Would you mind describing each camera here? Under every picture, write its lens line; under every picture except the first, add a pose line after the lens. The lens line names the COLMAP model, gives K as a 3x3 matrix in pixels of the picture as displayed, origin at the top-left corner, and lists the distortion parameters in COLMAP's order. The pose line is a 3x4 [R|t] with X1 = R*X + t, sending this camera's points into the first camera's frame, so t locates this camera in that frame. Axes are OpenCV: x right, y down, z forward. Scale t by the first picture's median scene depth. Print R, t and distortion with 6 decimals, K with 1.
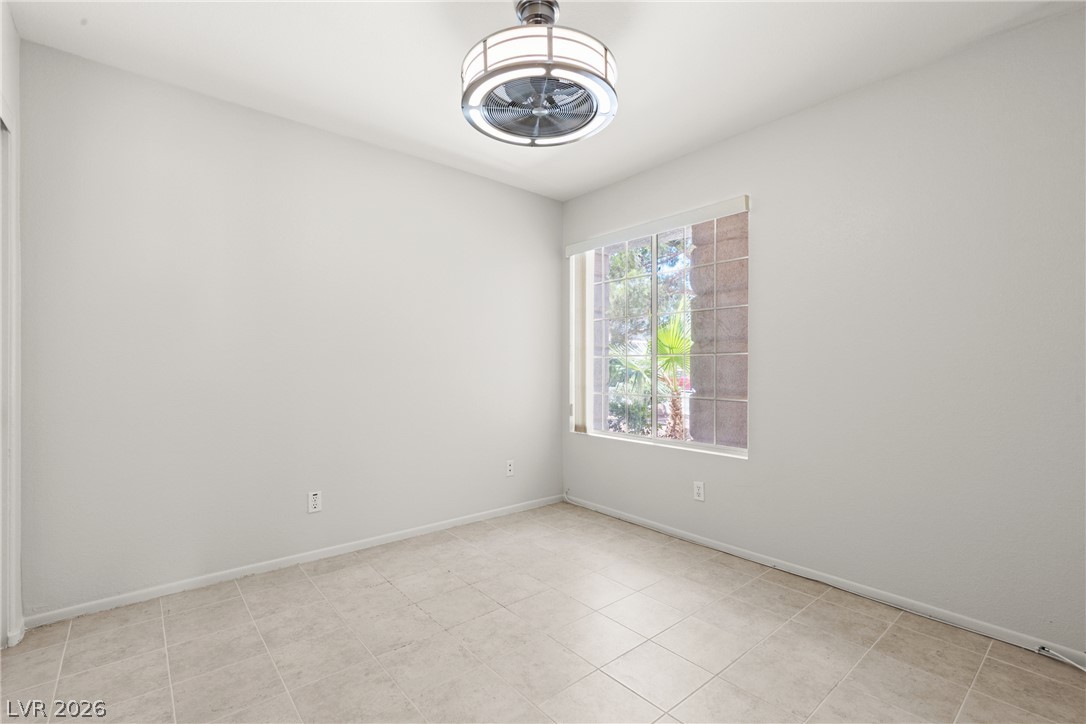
lens RADIAL K [[492.1, 0, 545.8], [0, 492.1, 365.5], [0, 0, 1]] dist [0.004351, 0.000340]
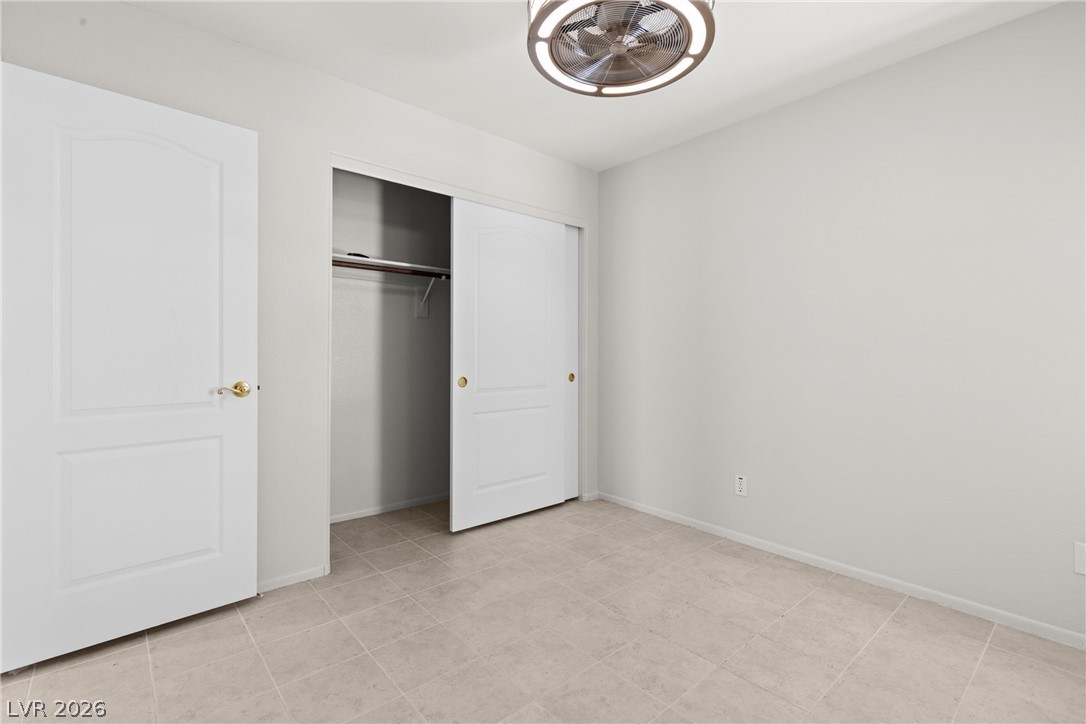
lens RADIAL K [[492.1, 0, 545.8], [0, 492.1, 365.5], [0, 0, 1]] dist [0.004351, 0.000340]
pose [[0.015542, 0.025966, -0.999542, 0.609451], [-0.007115, 0.999640, 0.025858, 0.005575], [0.999854, 0.006710, 0.015721, 0.658869]]
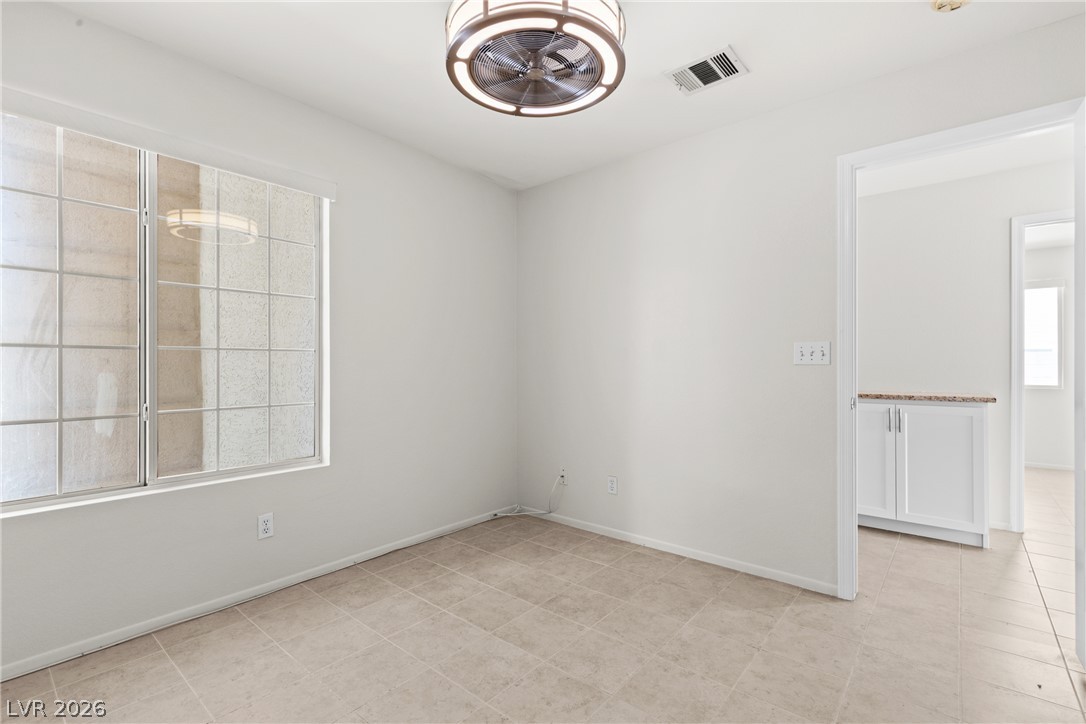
lens RADIAL K [[492.1, 0, 545.8], [0, 492.1, 365.5], [0, 0, 1]] dist [0.004351, 0.000340]
pose [[-0.173223, -0.000856, 0.984882, -0.664274], [0.002623, 0.999996, 0.001331, -0.000004], [-0.984879, 0.002814, -0.173220, 0.862242]]
